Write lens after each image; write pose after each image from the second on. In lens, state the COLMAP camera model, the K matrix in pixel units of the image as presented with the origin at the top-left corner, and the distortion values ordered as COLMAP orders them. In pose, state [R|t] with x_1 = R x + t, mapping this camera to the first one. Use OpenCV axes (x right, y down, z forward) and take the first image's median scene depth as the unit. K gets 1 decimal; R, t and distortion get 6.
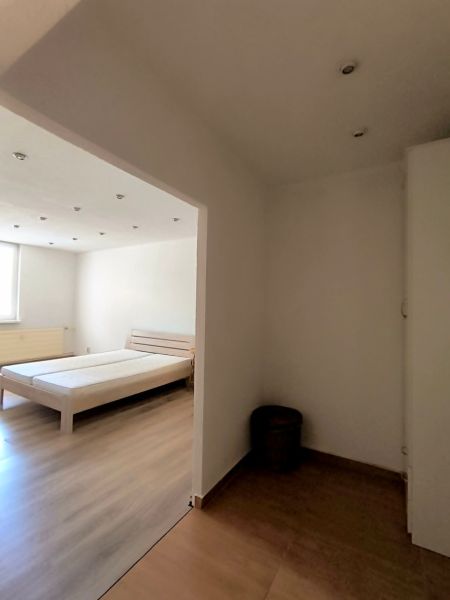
lens RADIAL K [[270.9, 0, 222.0], [0, 270.9, 303.6], [0, 0, 1]] dist [-0.029214, 0.014361]
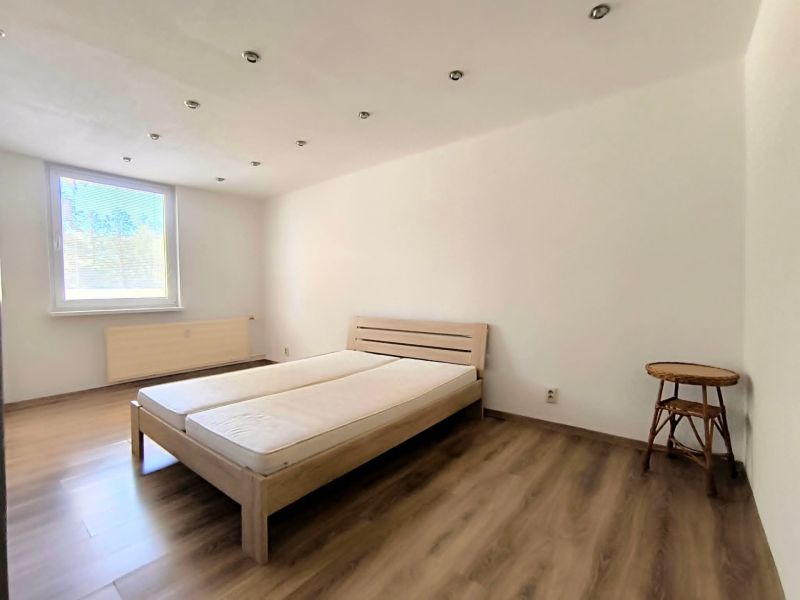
lens RADIAL K [[361.3, 0, 404.7], [0, 361.3, 295.4], [0, 0, 1]] dist [-0.029214, 0.014361]
pose [[0.991491, -0.031989, -0.126180, -0.154616], [0.036599, 0.998738, 0.034380, 0.033344], [0.124921, -0.038705, 0.991411, 0.288382]]
